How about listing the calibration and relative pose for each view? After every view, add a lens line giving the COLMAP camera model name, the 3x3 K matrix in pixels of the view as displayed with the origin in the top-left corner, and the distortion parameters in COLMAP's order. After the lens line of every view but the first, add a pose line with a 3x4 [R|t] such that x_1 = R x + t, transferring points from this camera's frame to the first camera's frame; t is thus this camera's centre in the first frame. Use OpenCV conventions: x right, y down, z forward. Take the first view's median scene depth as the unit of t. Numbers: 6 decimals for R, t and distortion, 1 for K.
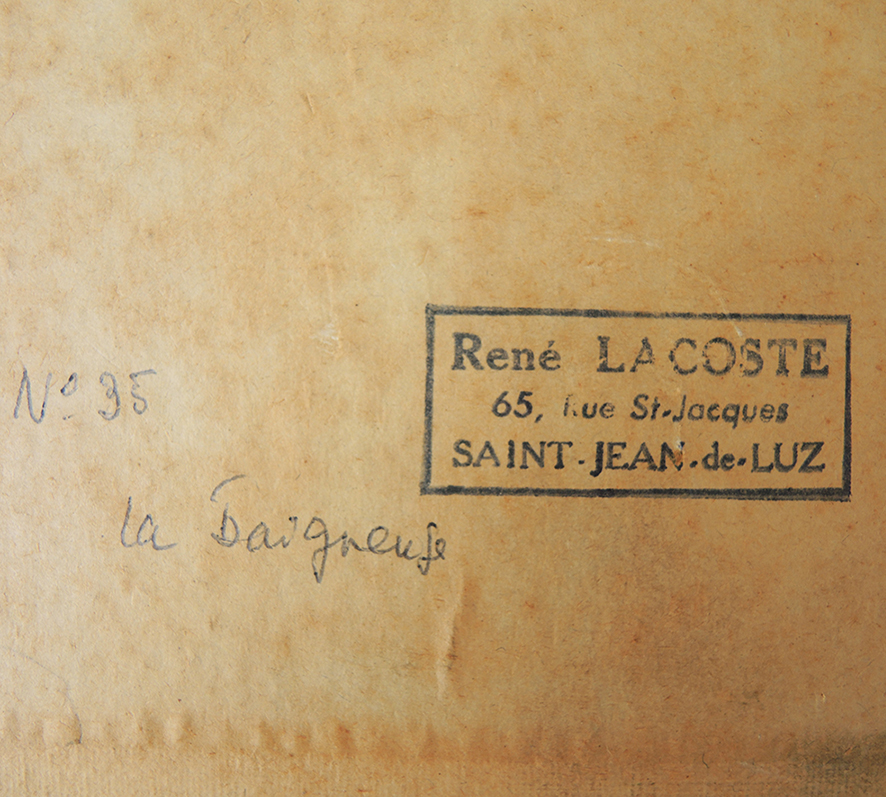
lens RADIAL K [[867.9, 0, 443.5], [0, 867.9, 398.1], [0, 0, 1]] dist [-0.073940, 0.000000]
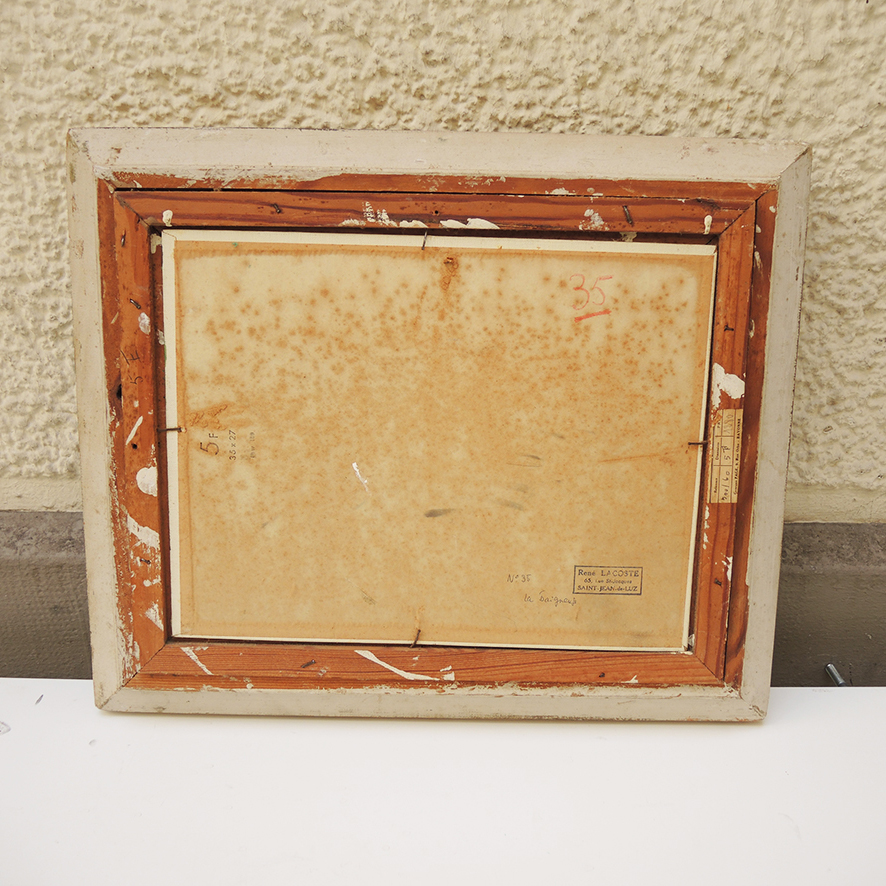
lens RADIAL K [[947.7, 0, 446.6], [0, 947.7, 443.0], [0, 0, 1]] dist [-0.069486, 0.000000]
pose [[0.999524, 0.007581, -0.029898, -0.754028], [-0.002128, 0.983966, 0.178345, -2.218034], [0.030771, -0.178196, 0.983514, -5.667501]]
